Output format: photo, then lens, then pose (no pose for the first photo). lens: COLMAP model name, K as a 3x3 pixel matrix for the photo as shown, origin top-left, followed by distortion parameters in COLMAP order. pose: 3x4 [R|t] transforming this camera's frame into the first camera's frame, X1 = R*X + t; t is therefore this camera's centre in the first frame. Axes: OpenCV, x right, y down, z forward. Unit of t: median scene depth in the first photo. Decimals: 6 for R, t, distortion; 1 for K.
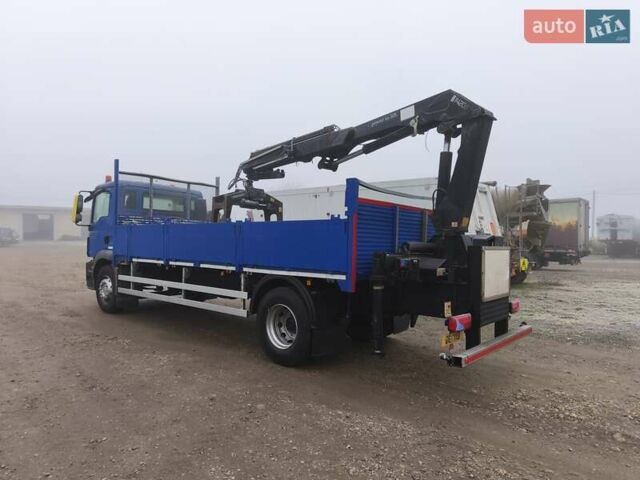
lens RADIAL K [[582.3, 0, 320.0], [0, 582.3, 240.0], [0, 0, 1]] dist [0.006668, 0.000044]
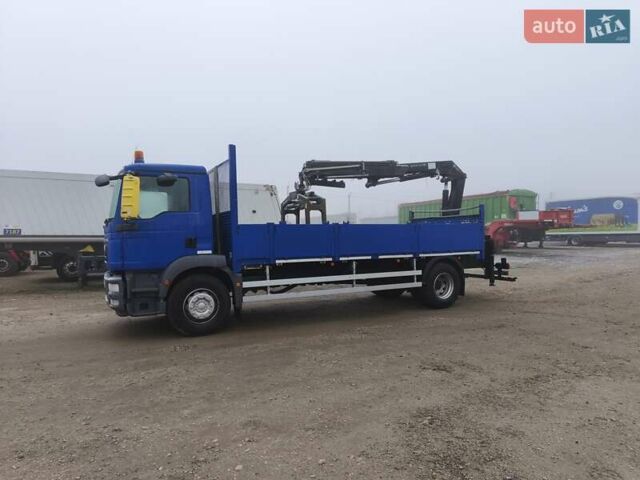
lens RADIAL K [[427.2, 0, 320.0], [0, 427.2, 240.0], [0, 0, 1]] dist [0.038083, -0.001714]
pose [[0.203778, -0.063284, 0.976970, -1.160316], [-0.007568, 0.997777, 0.066211, -0.056303], [-0.978988, -0.020886, 0.202846, 0.938638]]
